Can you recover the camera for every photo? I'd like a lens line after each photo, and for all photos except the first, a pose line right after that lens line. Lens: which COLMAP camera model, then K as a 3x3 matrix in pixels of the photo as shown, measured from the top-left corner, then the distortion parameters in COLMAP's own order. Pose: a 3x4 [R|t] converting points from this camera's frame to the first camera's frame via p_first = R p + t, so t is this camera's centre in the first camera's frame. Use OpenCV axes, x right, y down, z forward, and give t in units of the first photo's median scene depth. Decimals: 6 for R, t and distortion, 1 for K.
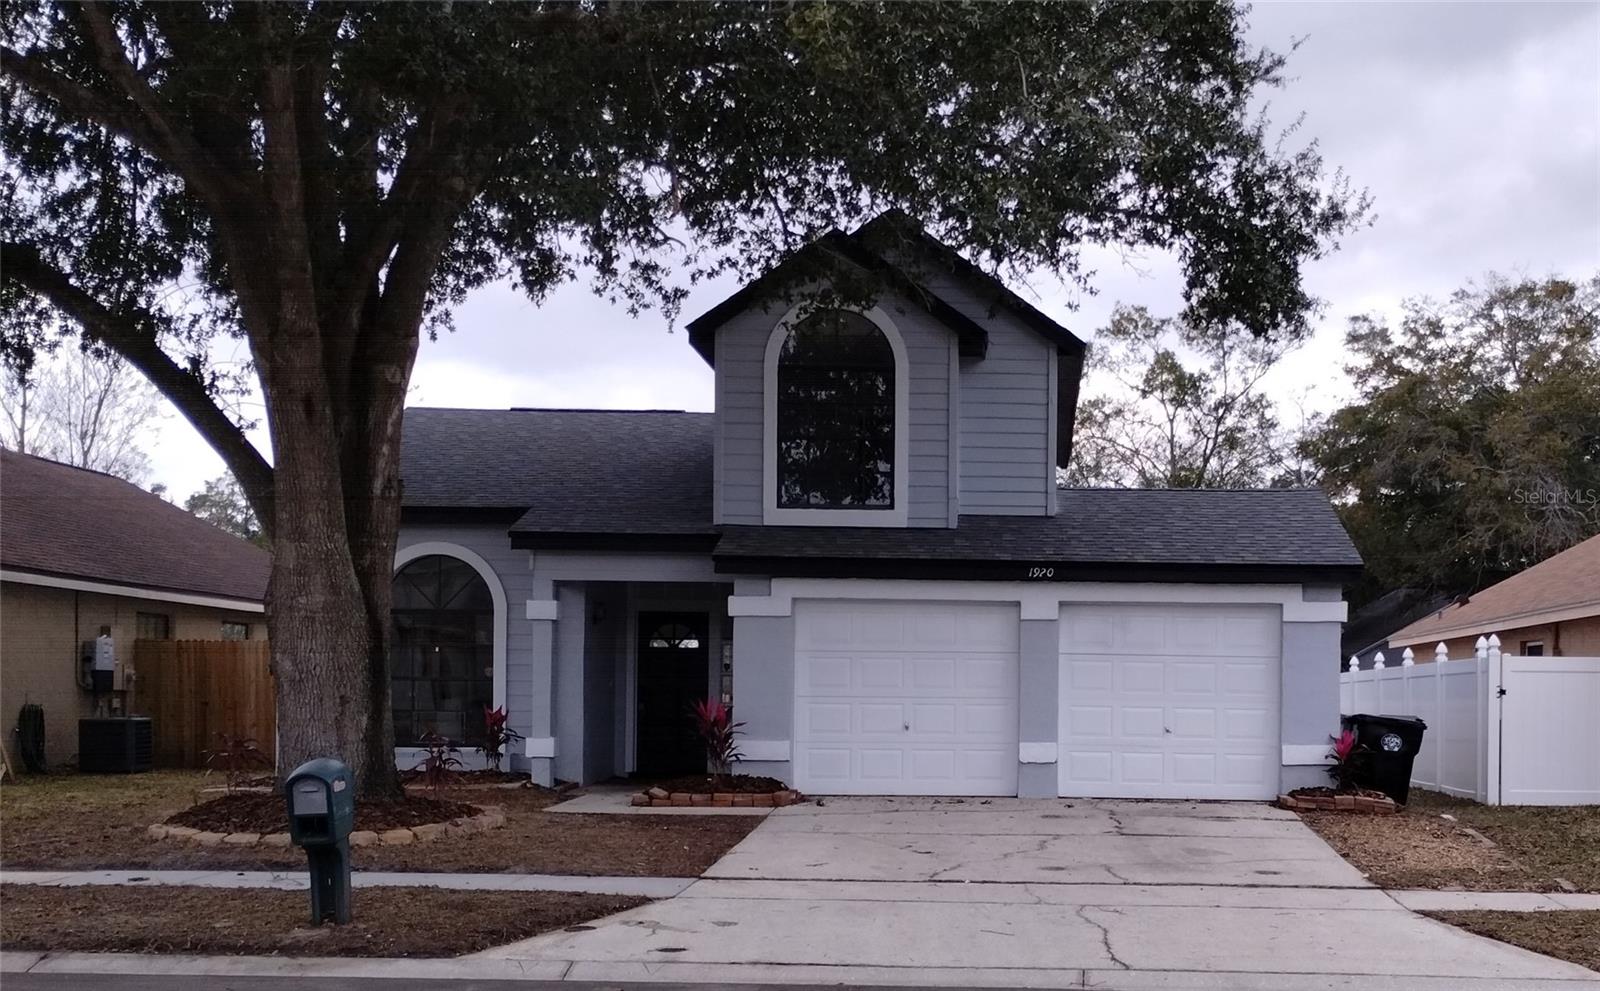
lens RADIAL K [[2069.2, 0, 1018.4], [0, 2069.2, 657.4], [0, 0, 1]] dist [0.038604, 0.000000]
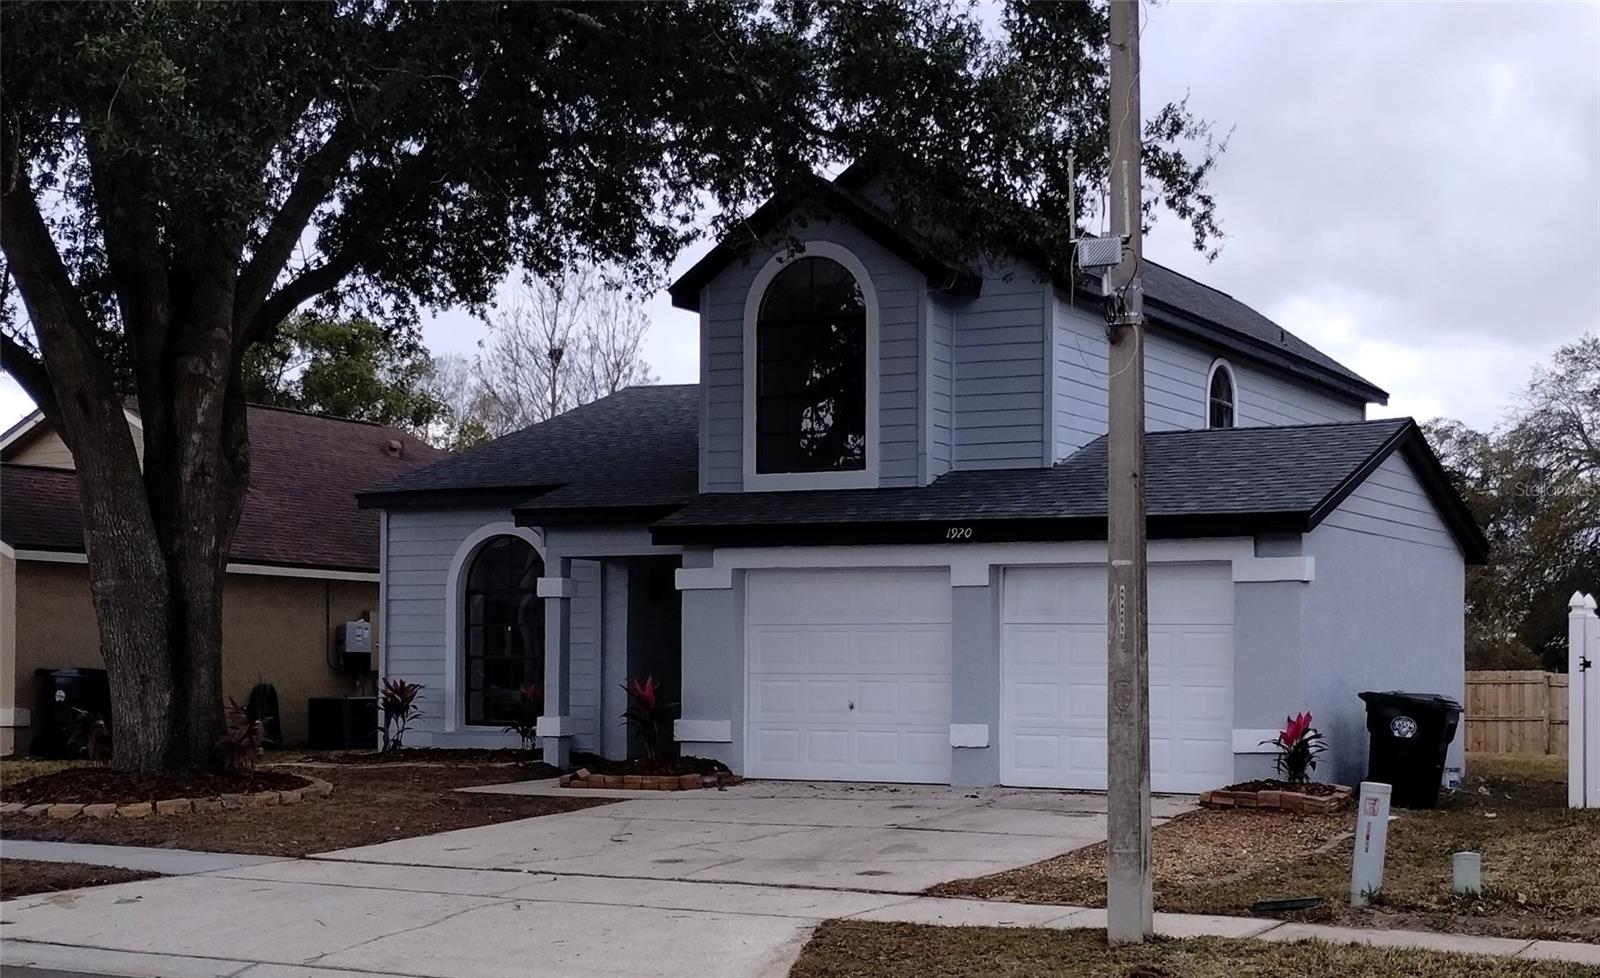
lens RADIAL K [[2269.1, 0, 894.6], [0, 2269.1, 617.3], [0, 0, 1]] dist [0.055833, 0.000000]
pose [[0.888360, -0.015870, -0.458874, 0.424139], [0.012493, 0.999868, -0.010393, 0.004816], [0.458978, 0.003500, 0.888441, 0.116245]]
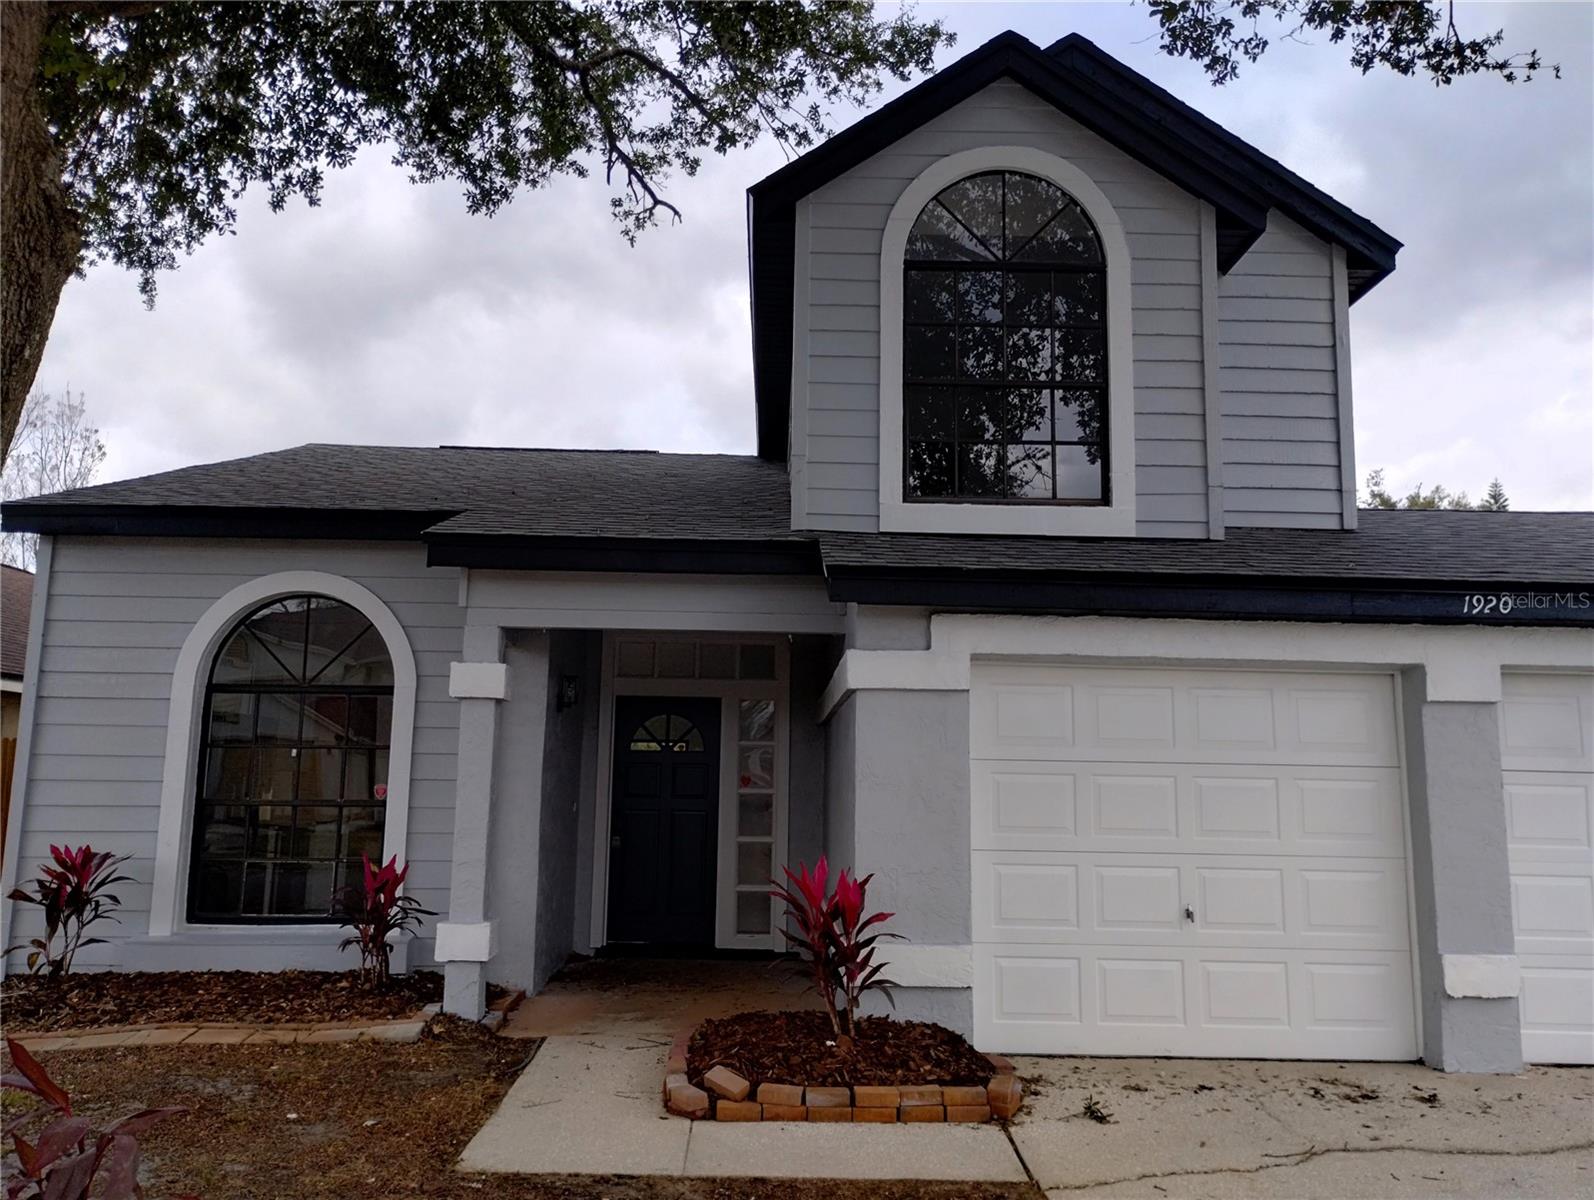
lens RADIAL K [[1304.8, 0, 784.5], [0, 1304.8, 568.6], [0, 0, 1]] dist [0.059028, -0.073712]
pose [[0.999835, 0.008883, 0.015848, -0.159002], [-0.006528, 0.989715, -0.142904, -0.003356], [-0.016954, 0.142777, 0.989610, 0.671602]]
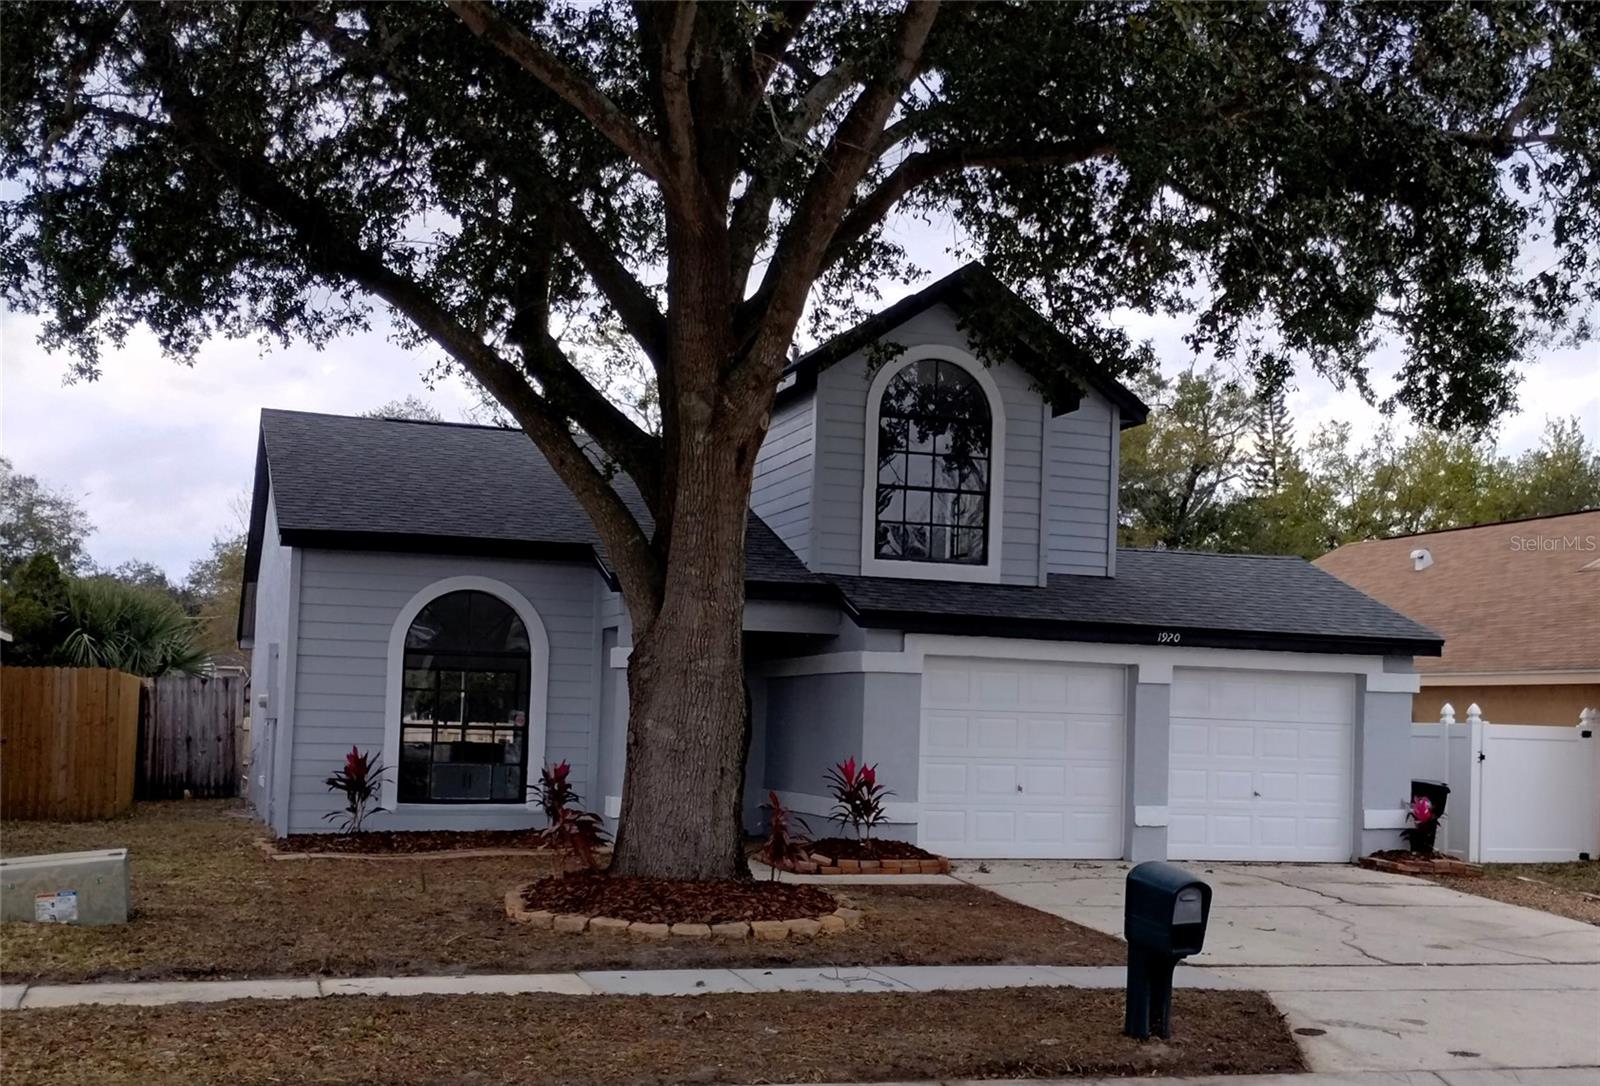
lens RADIAL K [[2094.2, 0, 957.0], [0, 2094.2, 573.7], [0, 0, 1]] dist [0.040742, 0.000000]
pose [[0.937025, 0.042155, 0.346708, -0.432188], [-0.027234, 0.998486, -0.047801, -0.019991], [-0.348198, 0.035348, 0.936754, 0.072985]]
